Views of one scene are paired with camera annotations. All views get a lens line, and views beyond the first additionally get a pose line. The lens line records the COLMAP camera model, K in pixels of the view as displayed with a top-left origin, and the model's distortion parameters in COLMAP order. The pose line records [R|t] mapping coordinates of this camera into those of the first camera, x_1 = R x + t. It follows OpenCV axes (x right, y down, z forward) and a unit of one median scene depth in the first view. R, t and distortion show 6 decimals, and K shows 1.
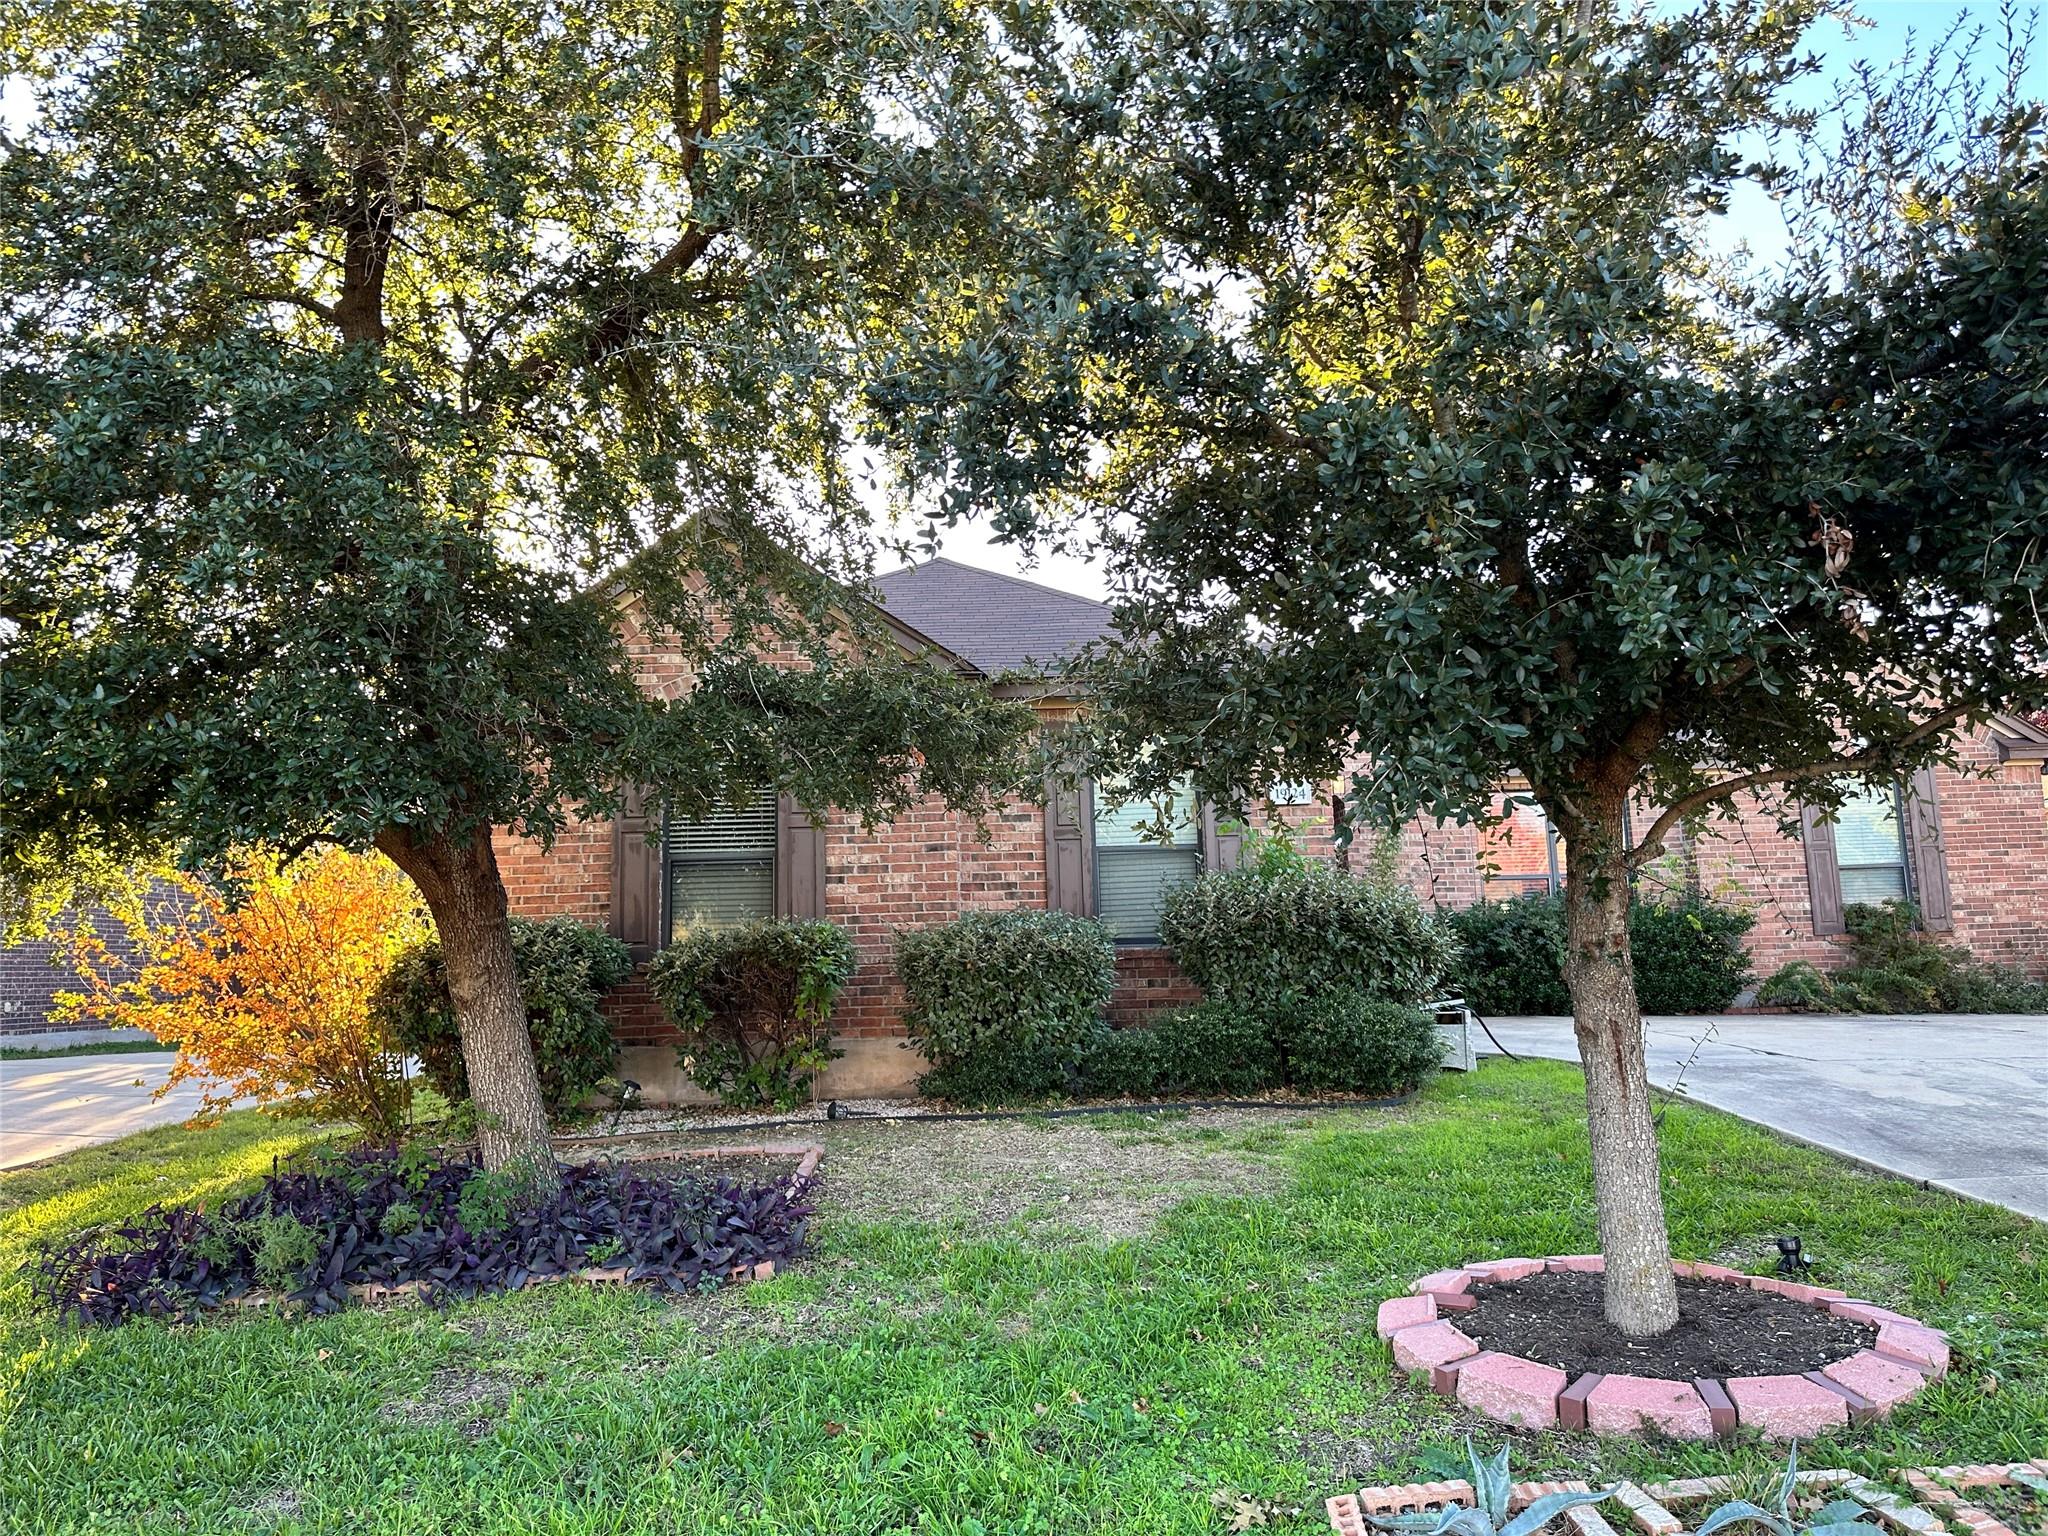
lens RADIAL K [[1390.3, 0, 1005.6], [0, 1390.3, 770.1], [0, 0, 1]] dist [0.041738, -0.041191]
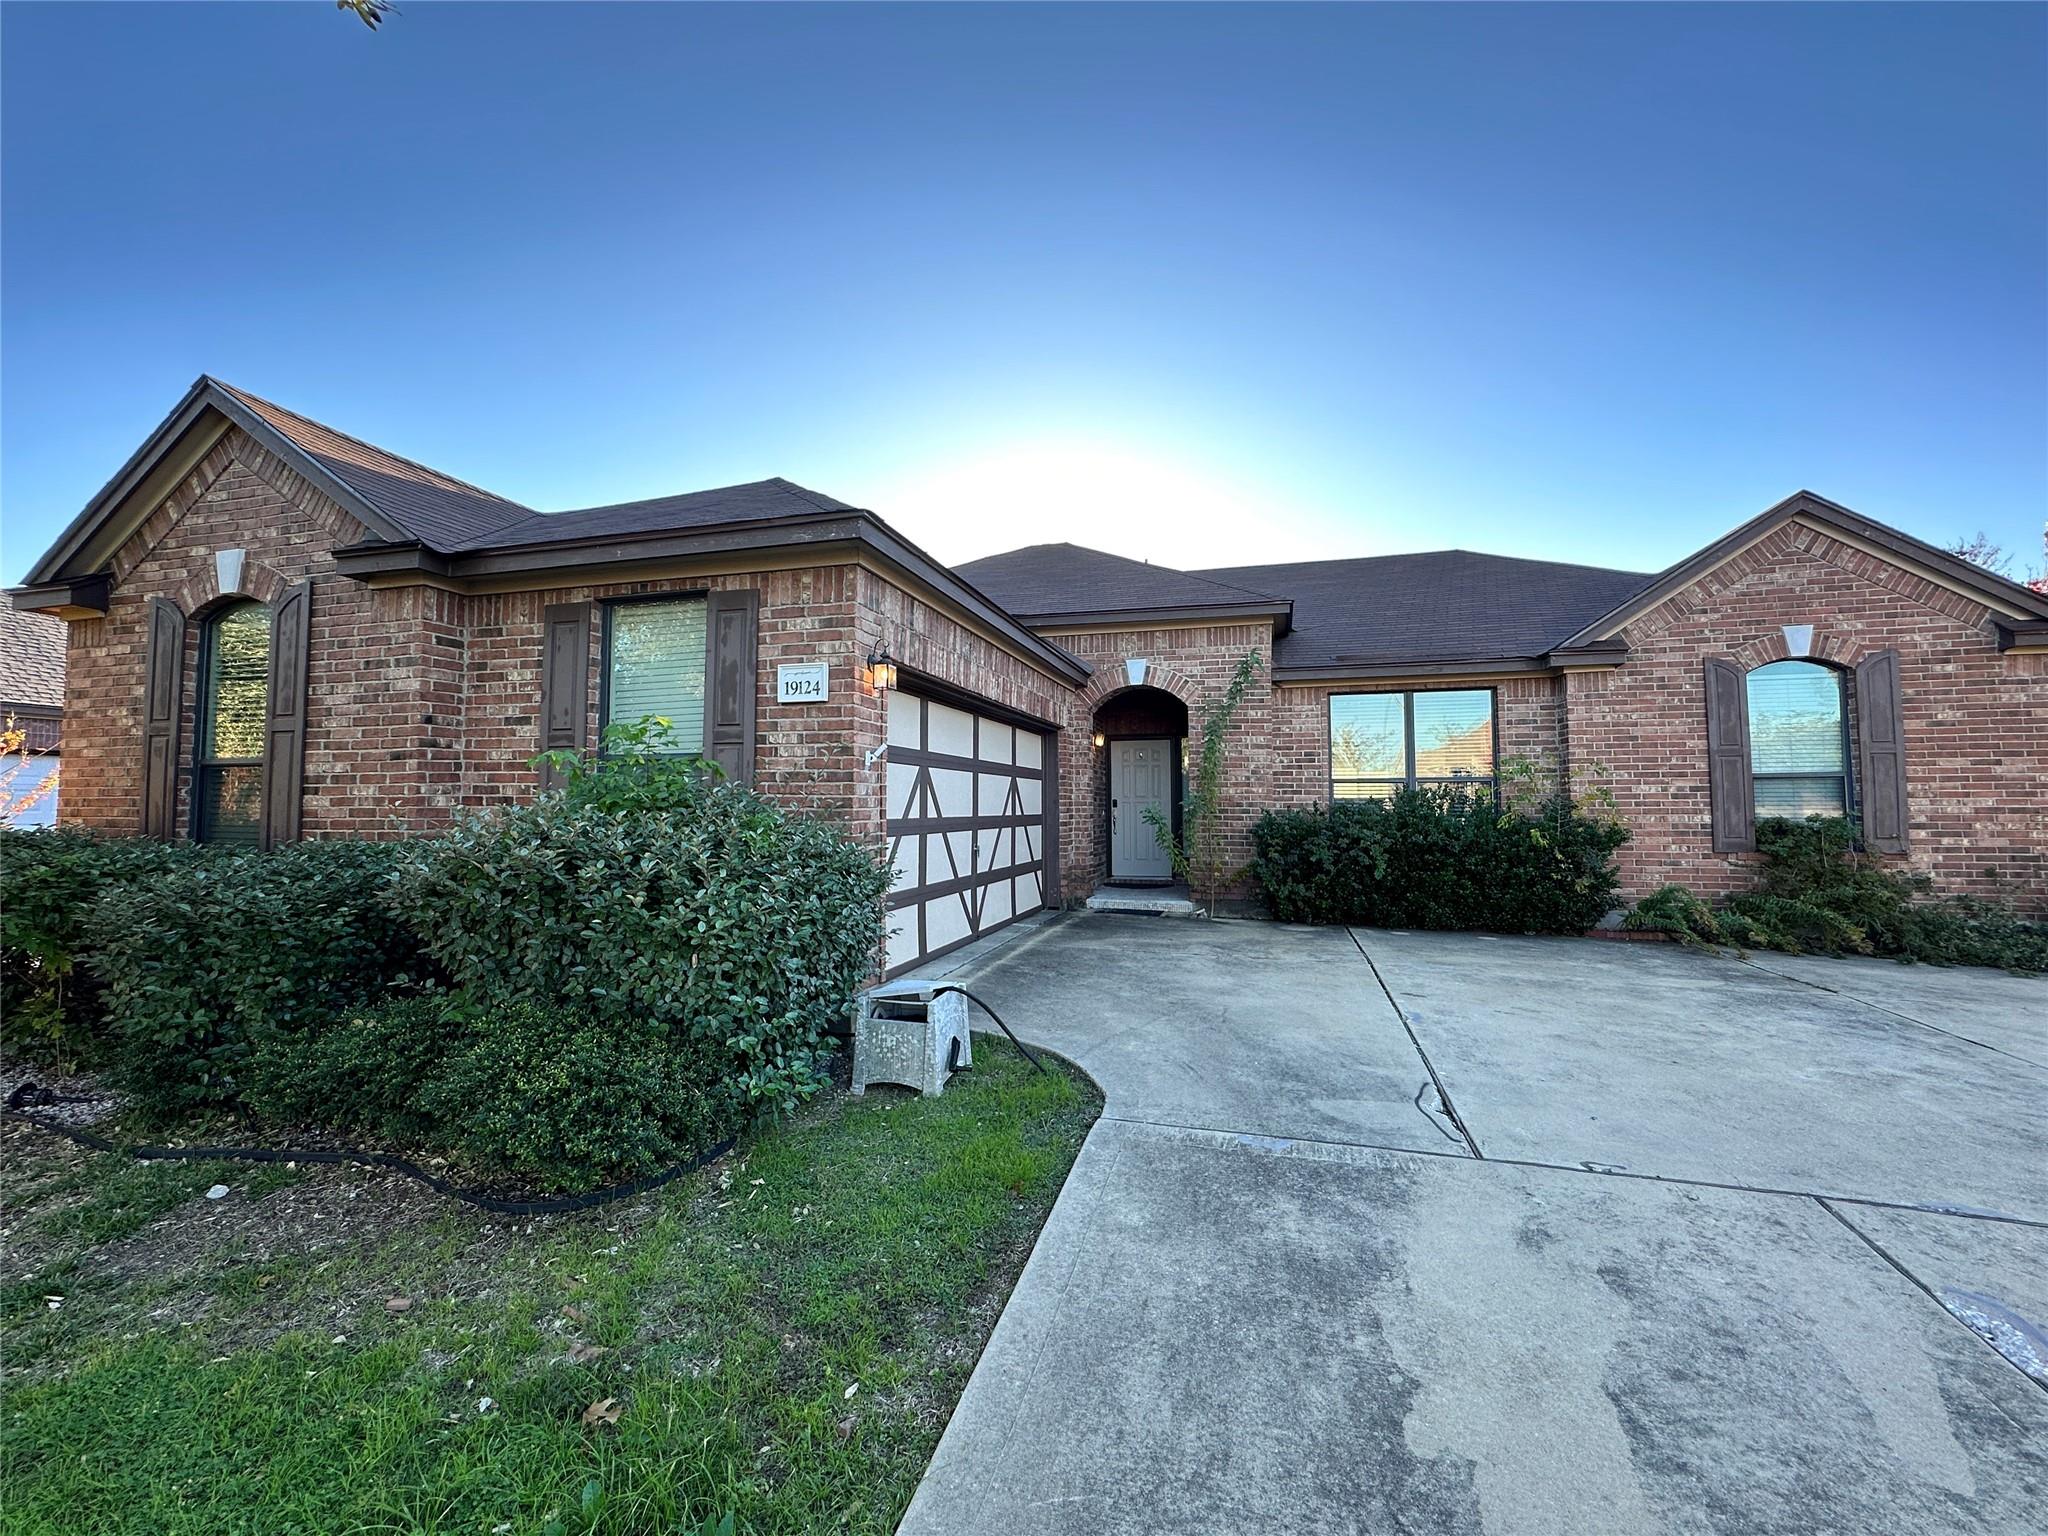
lens RADIAL K [[814.1, 0, 1042.3], [0, 814.1, 763.7], [0, 0, 1]] dist [-0.001758, 0.001114]
pose [[0.964742, 0.013025, -0.262875, 0.314130], [0.010149, 0.996191, 0.086606, 0.014112], [0.263002, -0.086220, 0.960935, 0.417313]]
